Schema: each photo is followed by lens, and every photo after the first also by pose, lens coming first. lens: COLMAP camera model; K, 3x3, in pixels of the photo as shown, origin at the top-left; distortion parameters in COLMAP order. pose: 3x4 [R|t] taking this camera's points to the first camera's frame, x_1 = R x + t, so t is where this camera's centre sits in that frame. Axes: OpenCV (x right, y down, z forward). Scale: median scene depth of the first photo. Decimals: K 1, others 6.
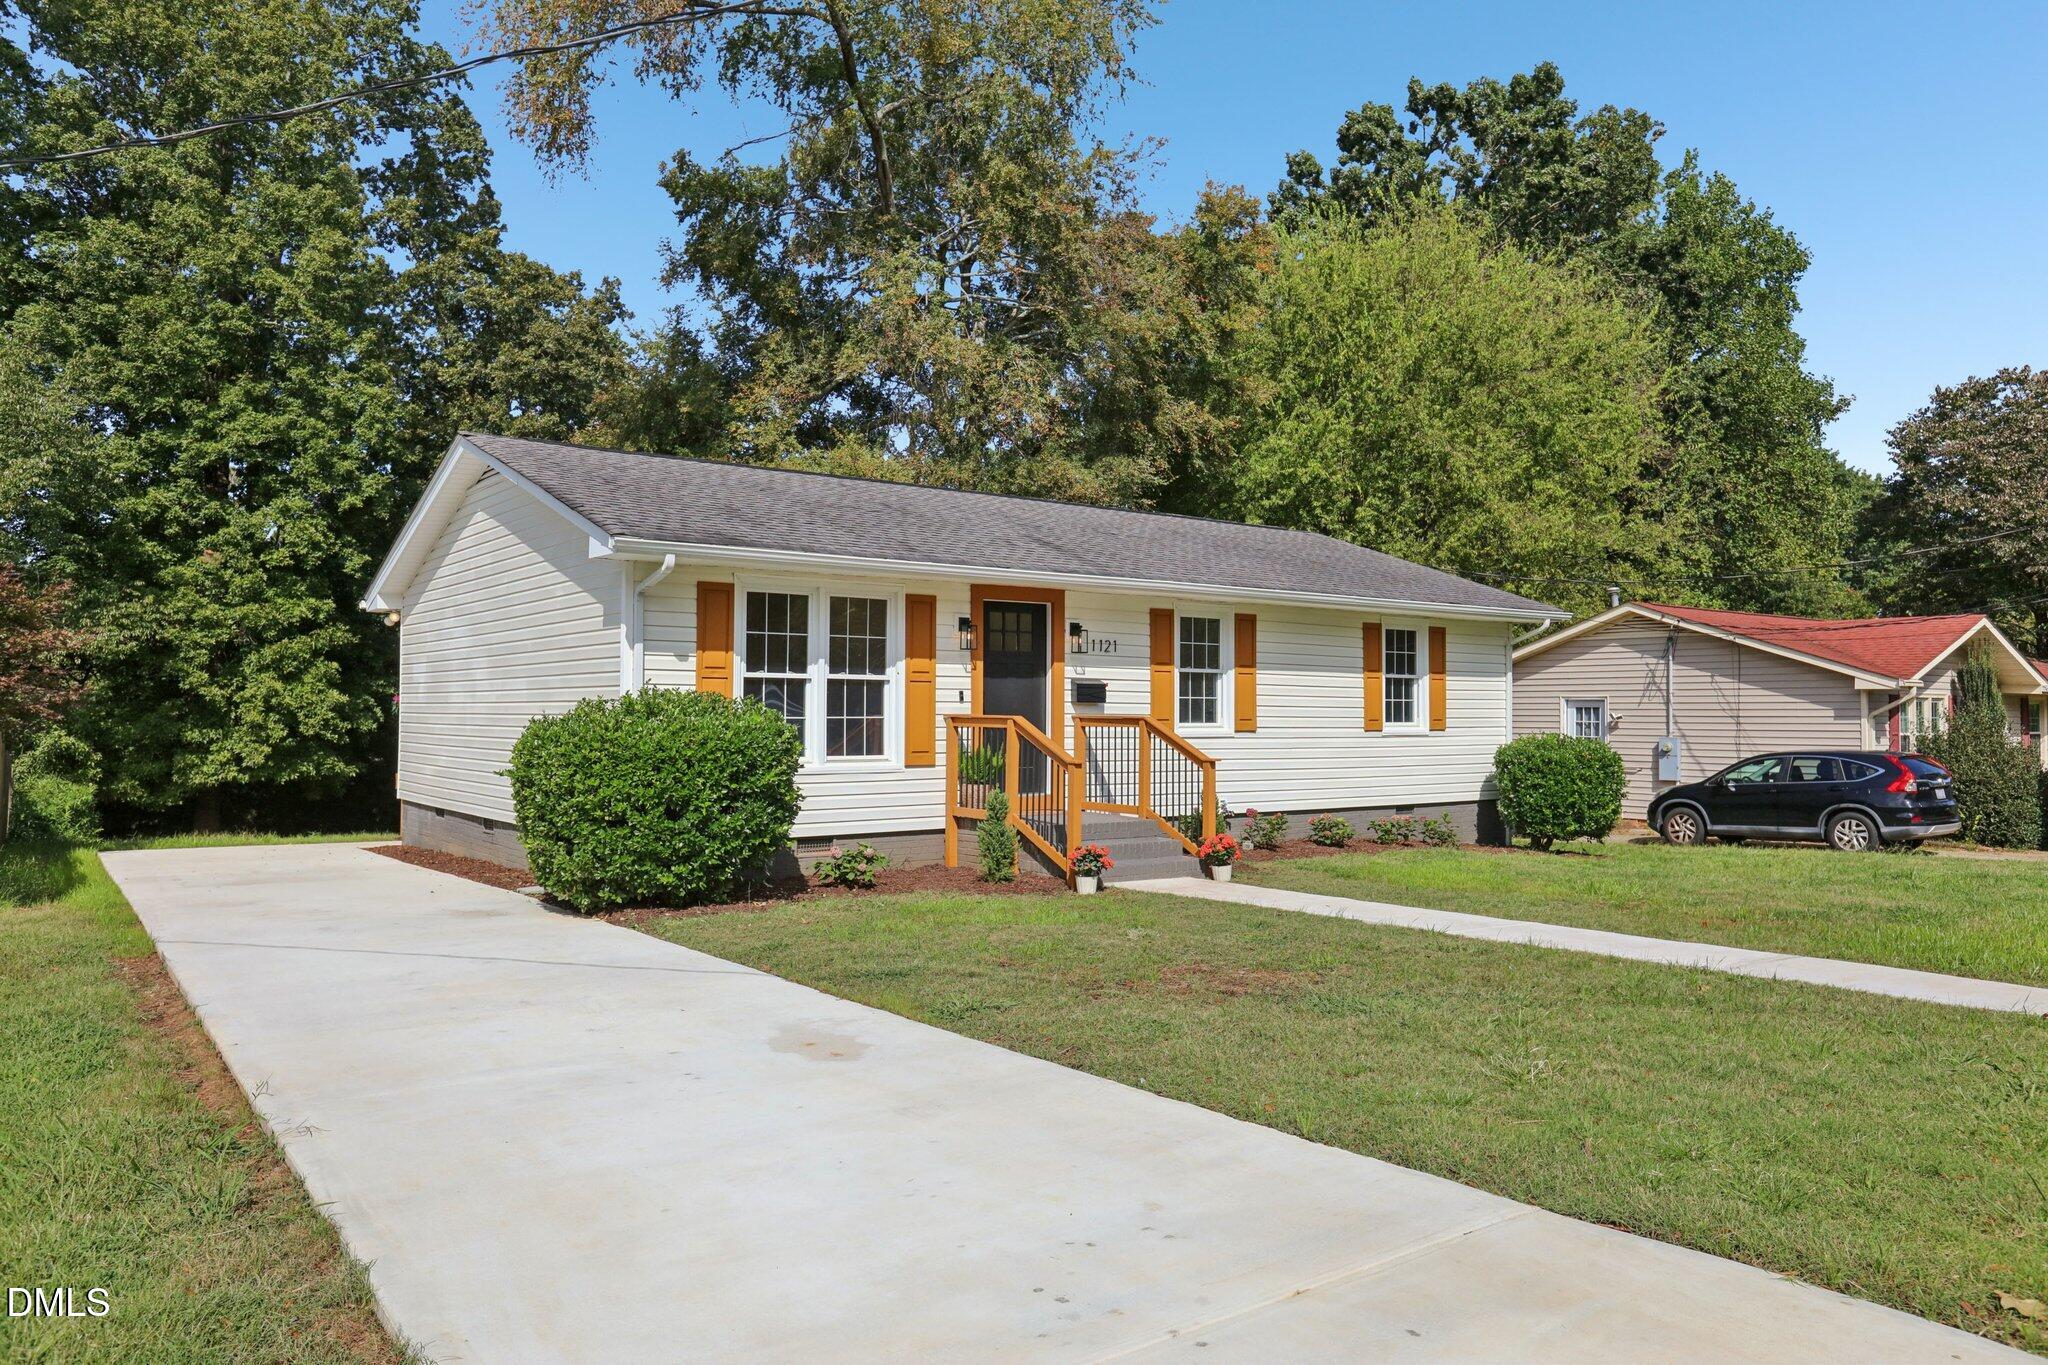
lens RADIAL K [[1420.6, 0, 1024.0], [0, 1420.6, 682.5], [0, 0, 1]] dist [0.000760, -0.000421]
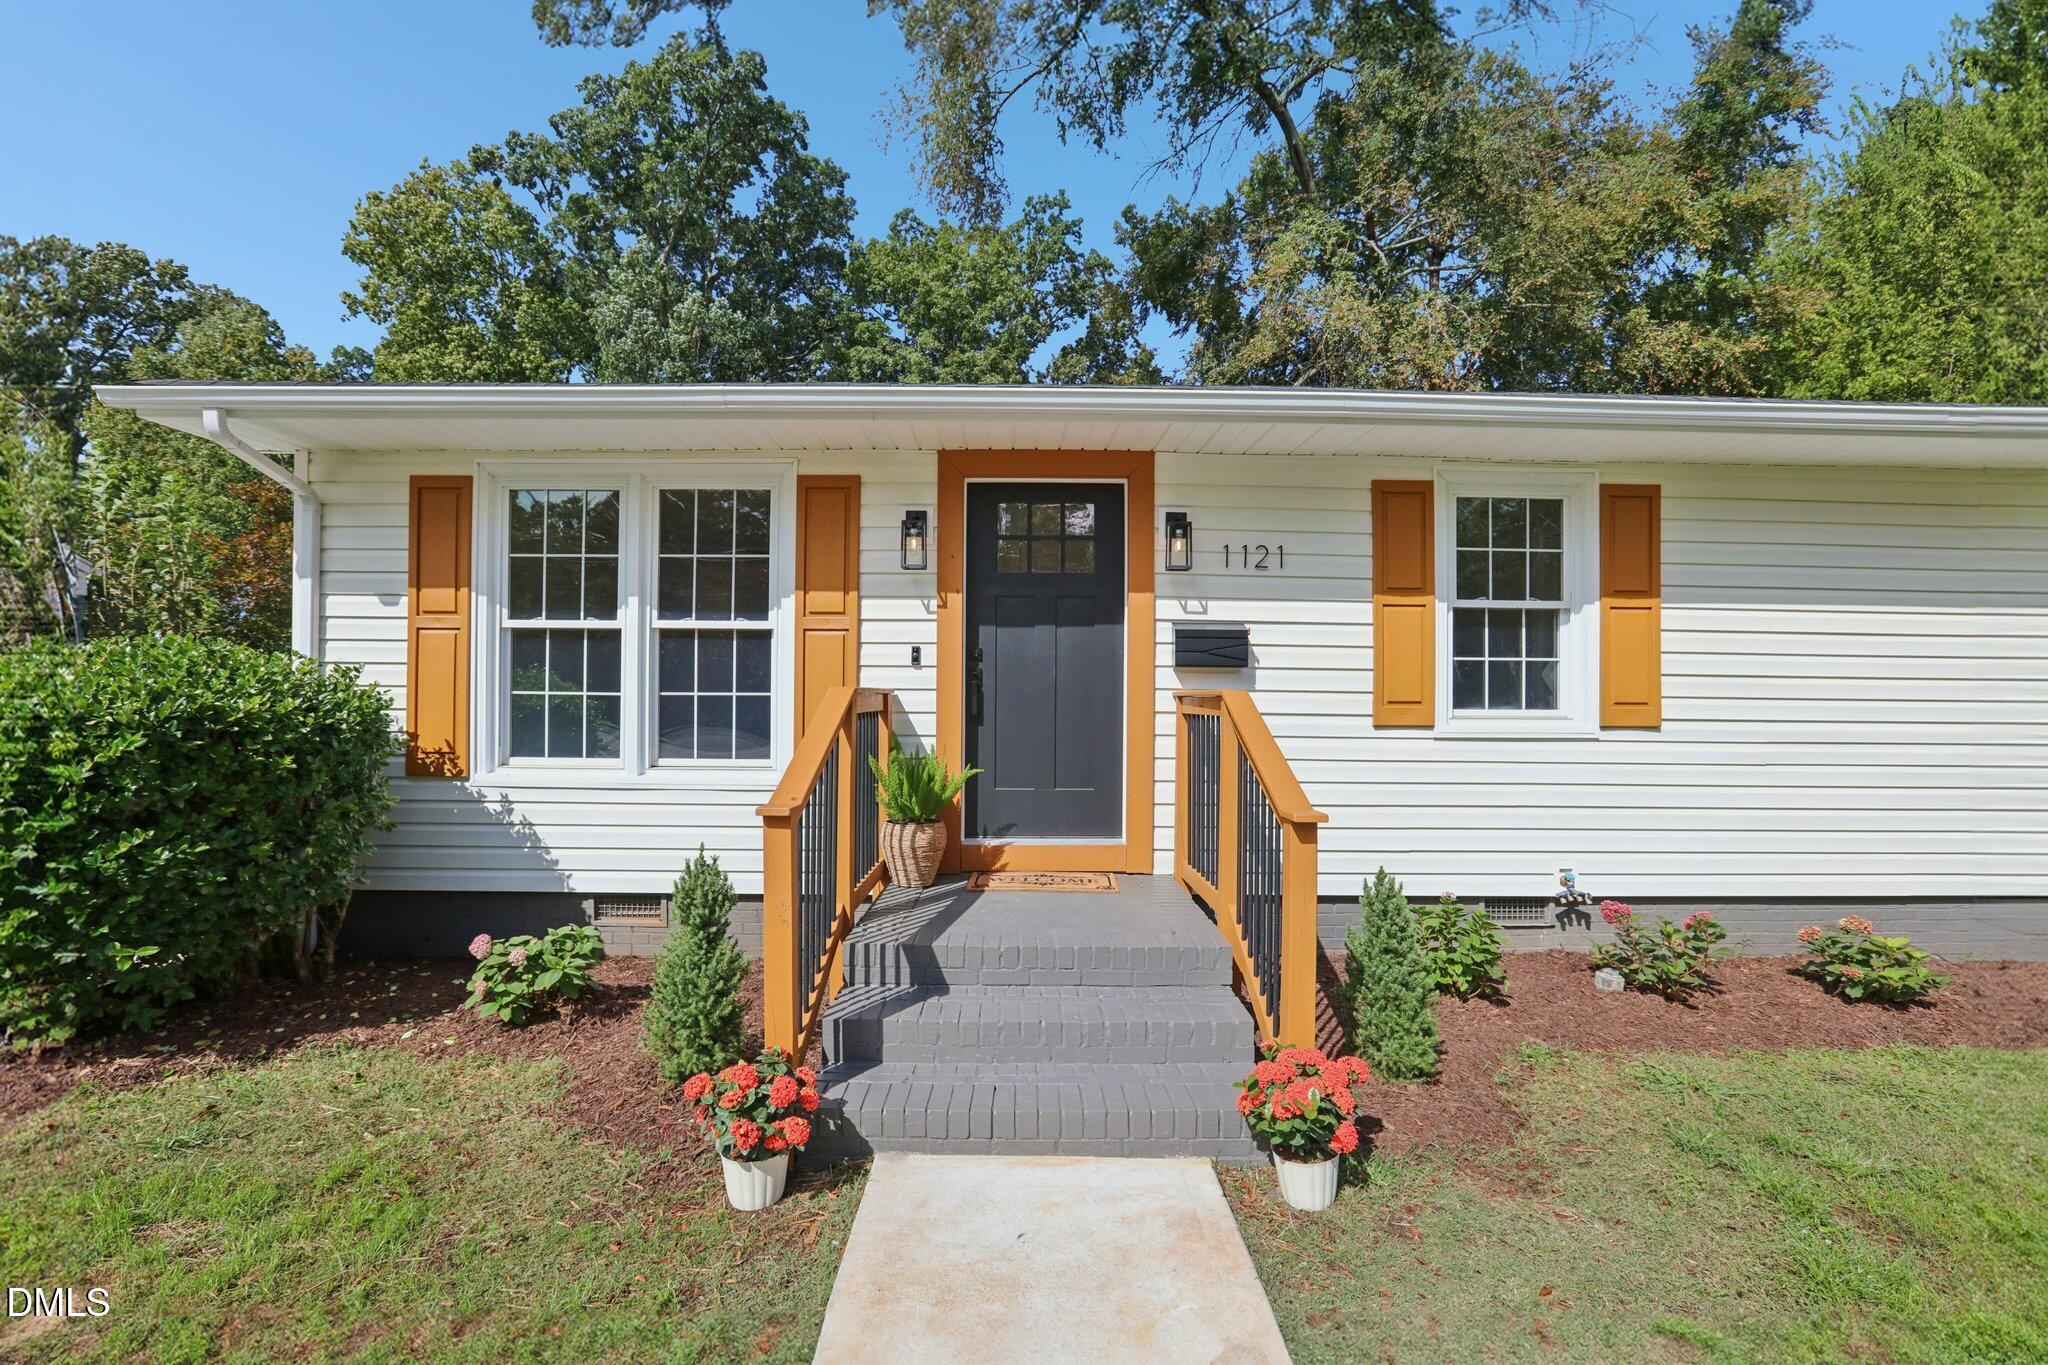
lens RADIAL K [[860.9, 0, 1029.5], [0, 860.9, 695.8], [0, 0, 1]] dist [-0.045426, 0.000035]
pose [[0.804617, -0.001194, -0.593793, 0.178124], [0.008466, 0.999919, 0.009461, 0.021011], [0.593734, -0.012640, 0.804562, 0.719092]]
